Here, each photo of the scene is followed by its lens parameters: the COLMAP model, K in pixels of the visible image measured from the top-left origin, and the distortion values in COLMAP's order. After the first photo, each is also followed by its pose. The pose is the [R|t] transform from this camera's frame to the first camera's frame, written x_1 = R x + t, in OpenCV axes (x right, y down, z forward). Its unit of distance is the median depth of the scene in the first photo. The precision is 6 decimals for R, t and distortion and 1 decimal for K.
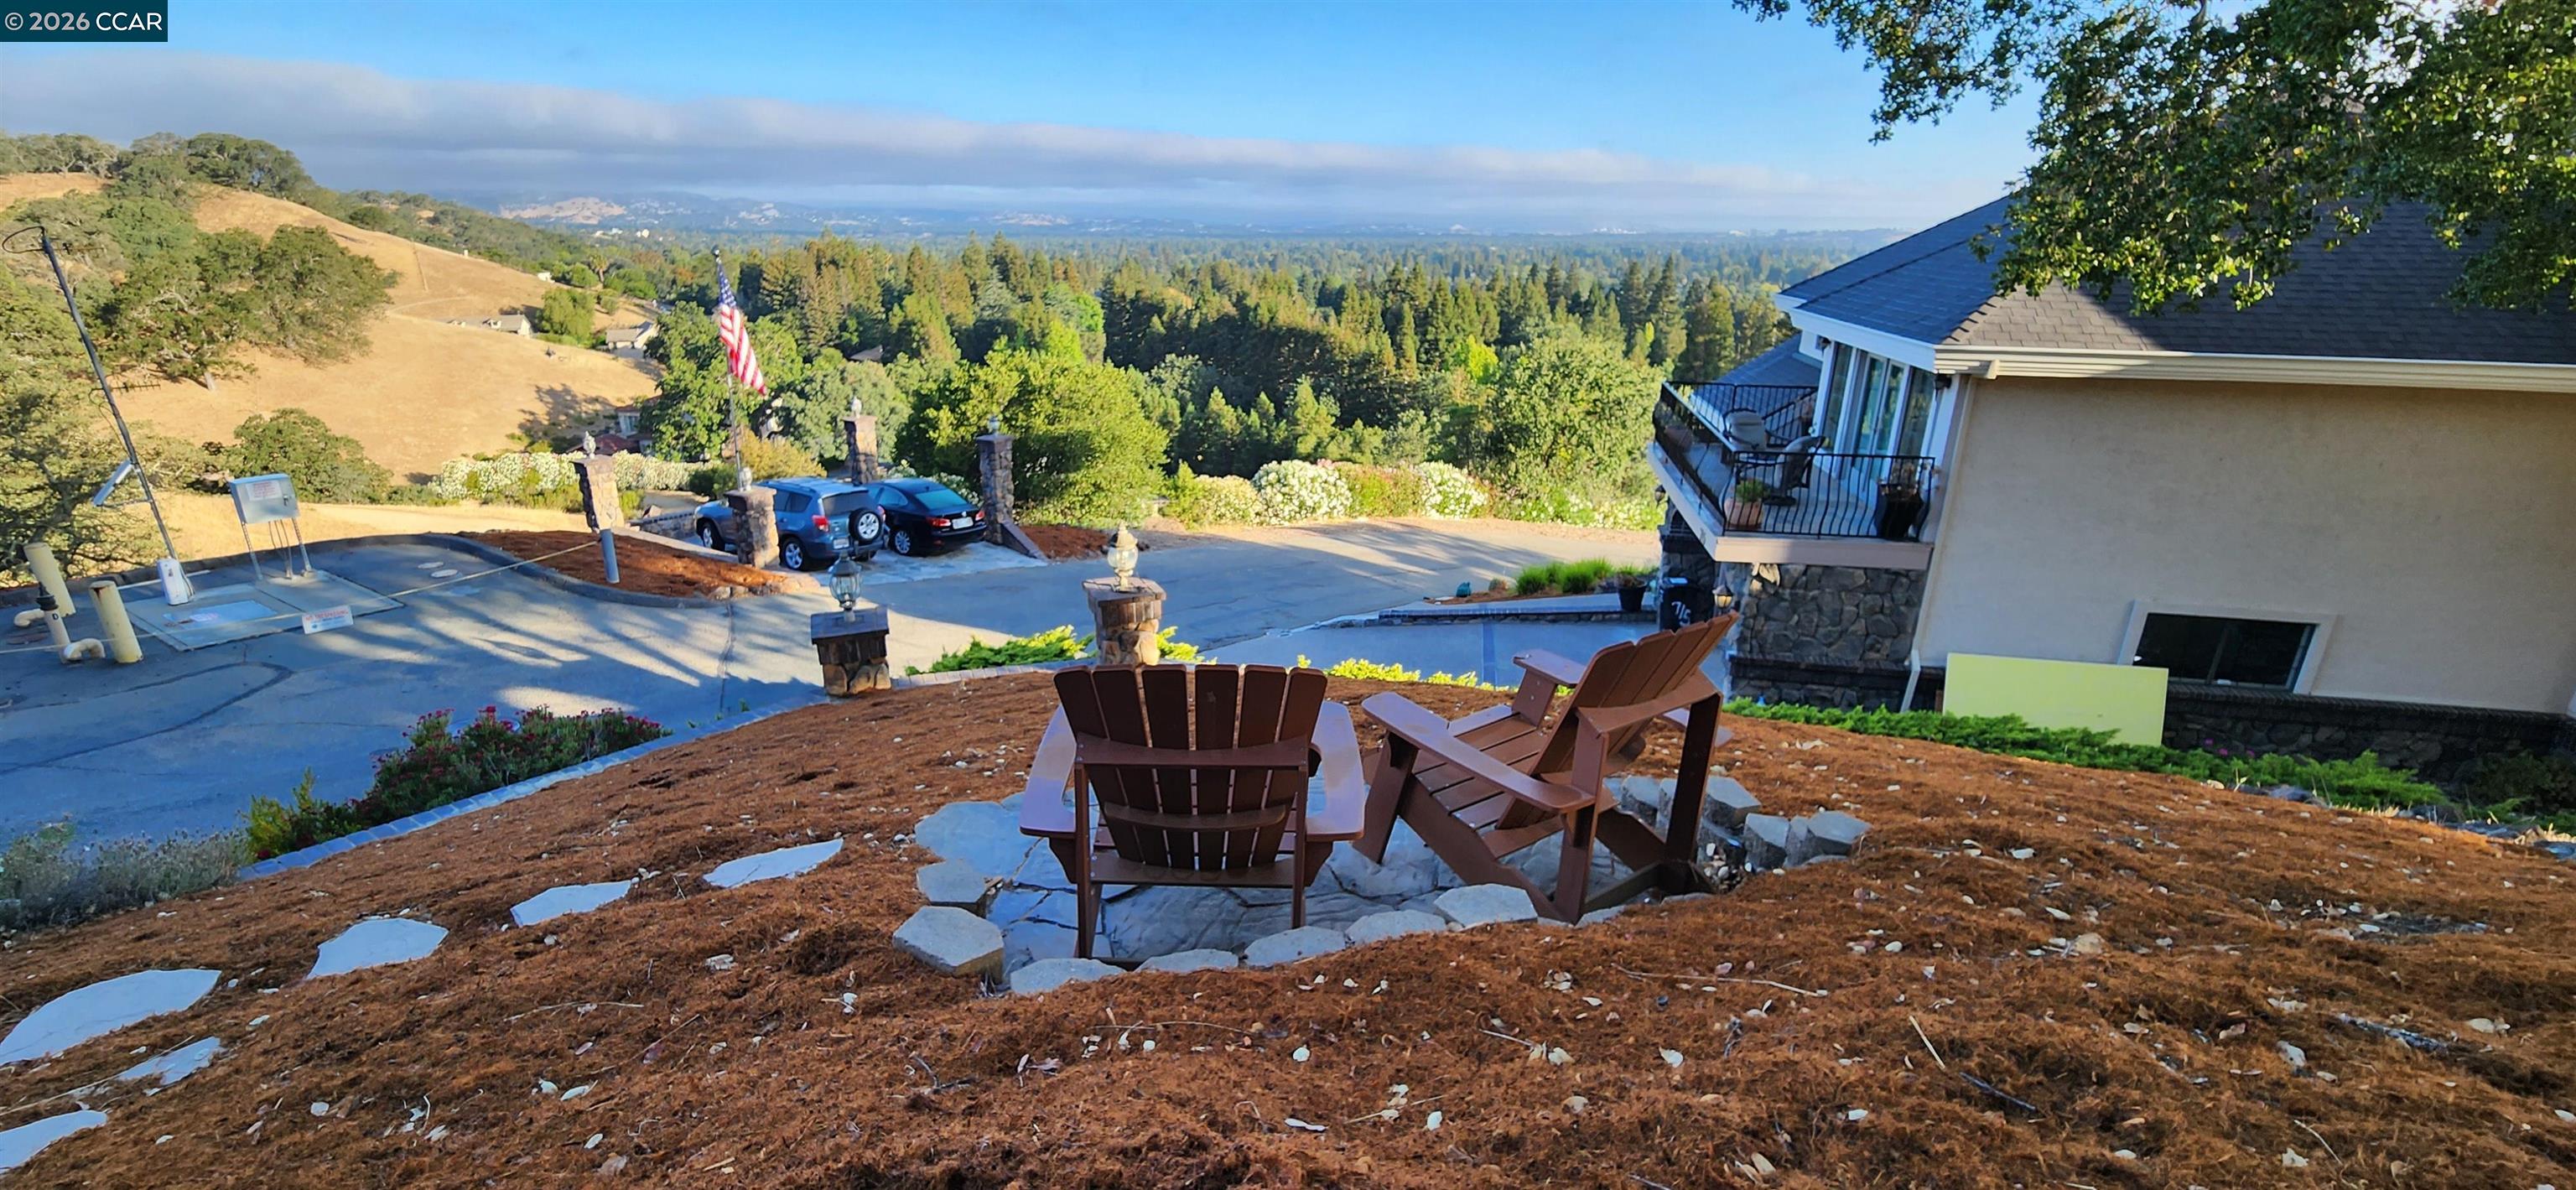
lens RADIAL K [[1024.7, 0, 1284.0], [0, 1024.7, 591.8], [0, 0, 1]] dist [-0.002719, -0.000455]
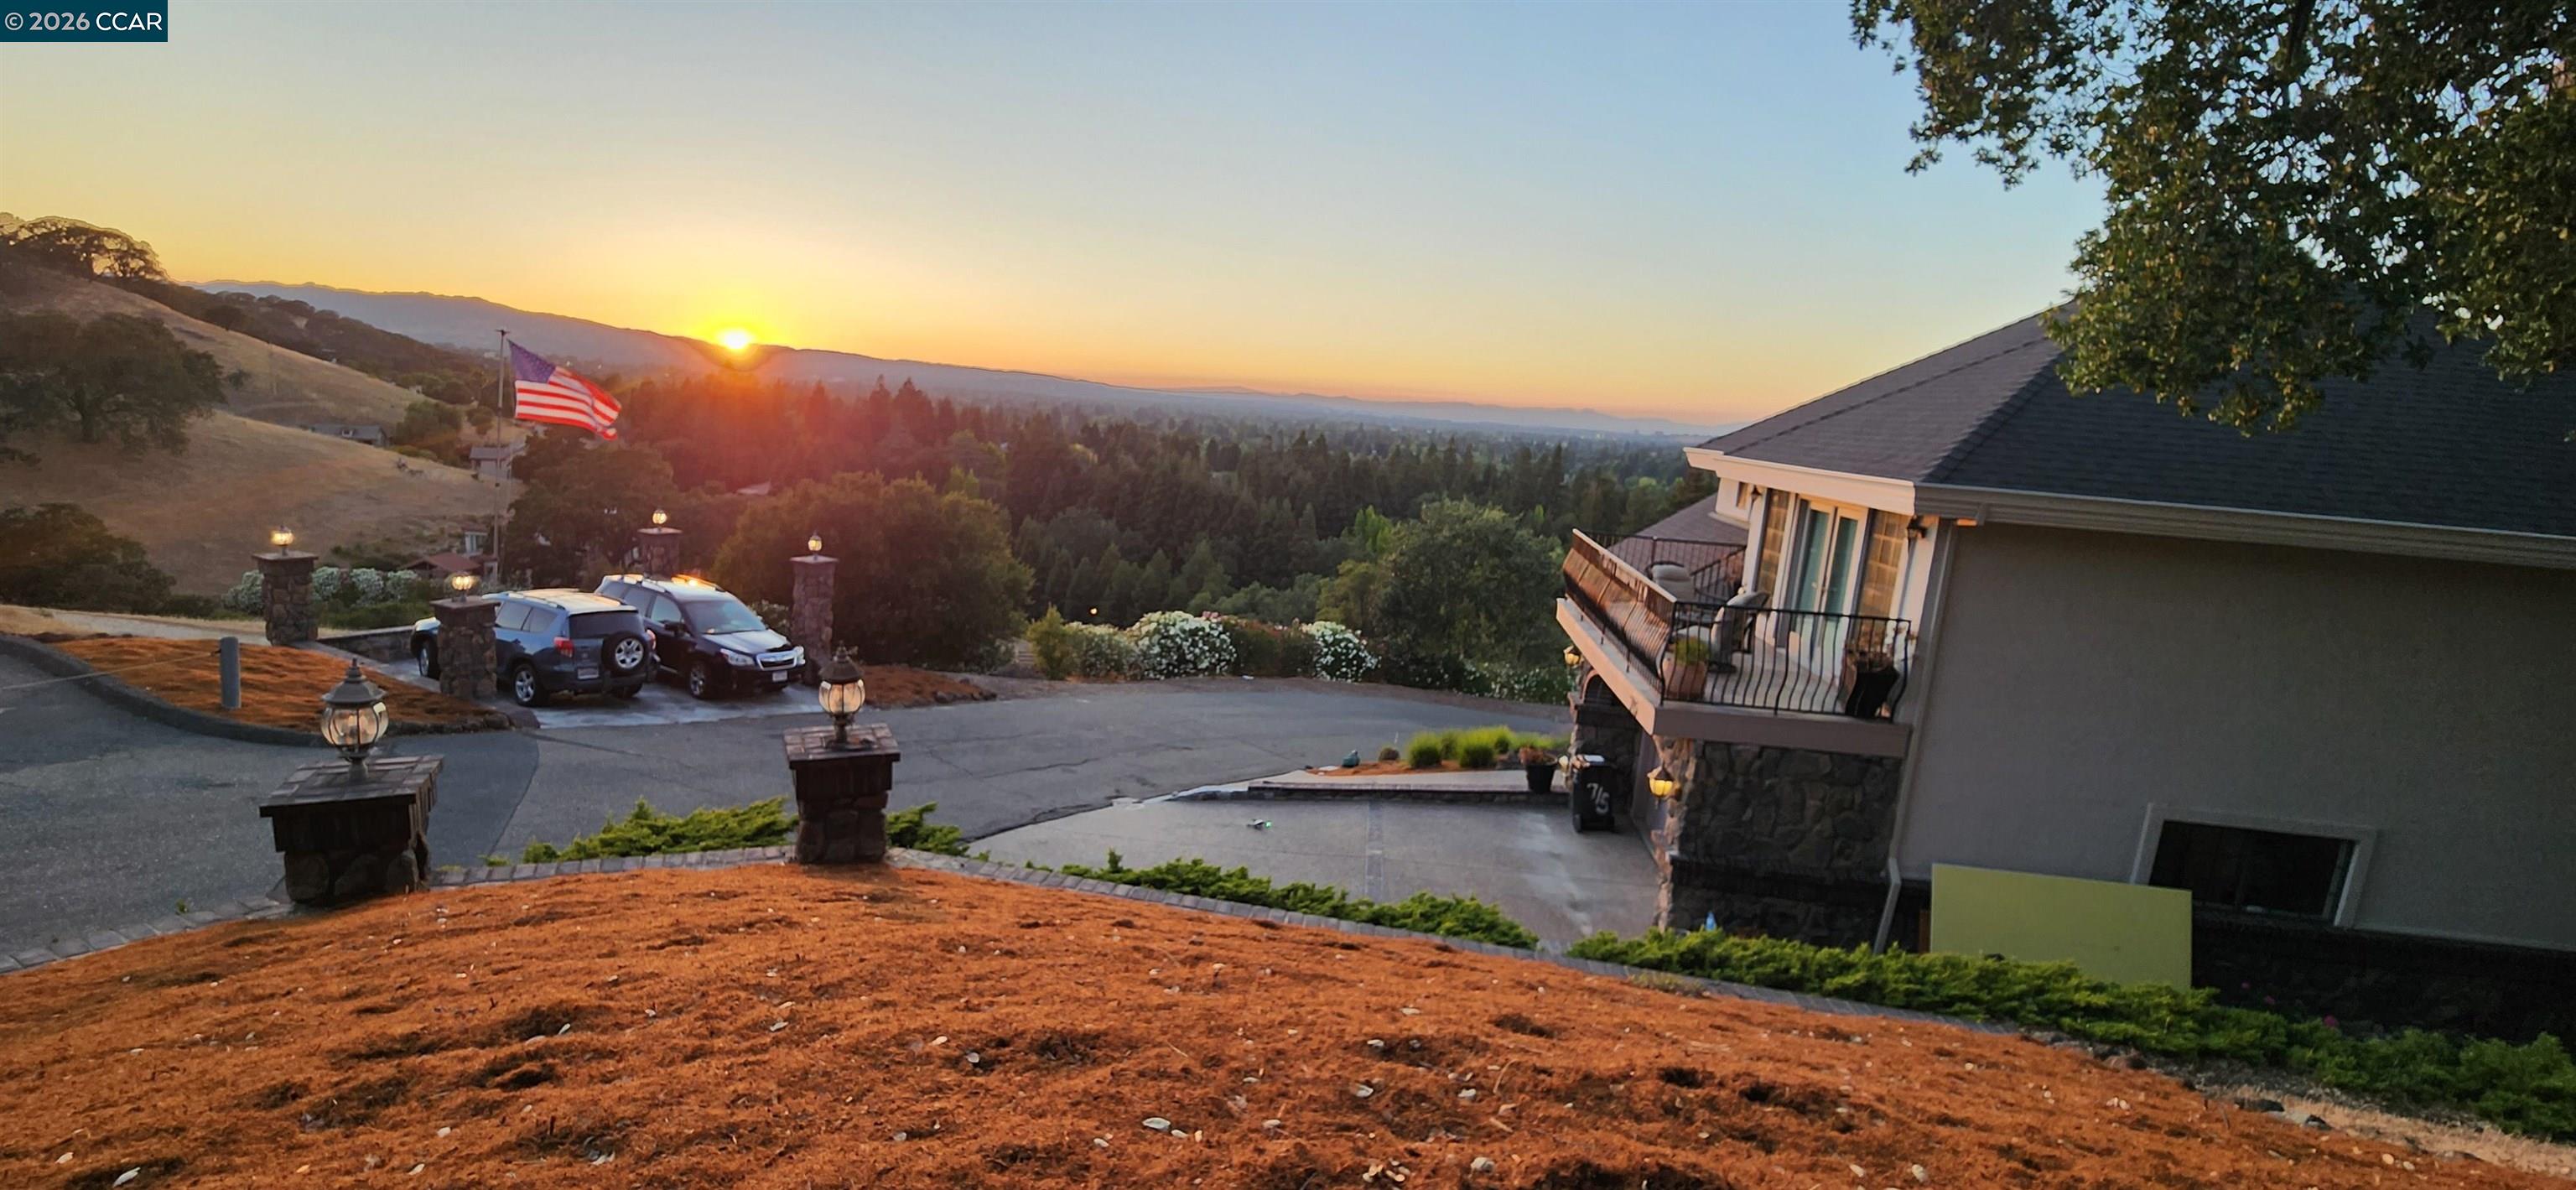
lens RADIAL K [[1024.7, 0, 1284.0], [0, 1024.7, 591.8], [0, 0, 1]] dist [-0.002719, -0.000455]
pose [[0.994107, 0.052208, 0.095003, 0.053182], [-0.036636, 0.986625, -0.158833, -0.004239], [-0.102025, 0.154417, 0.982724, 0.228949]]
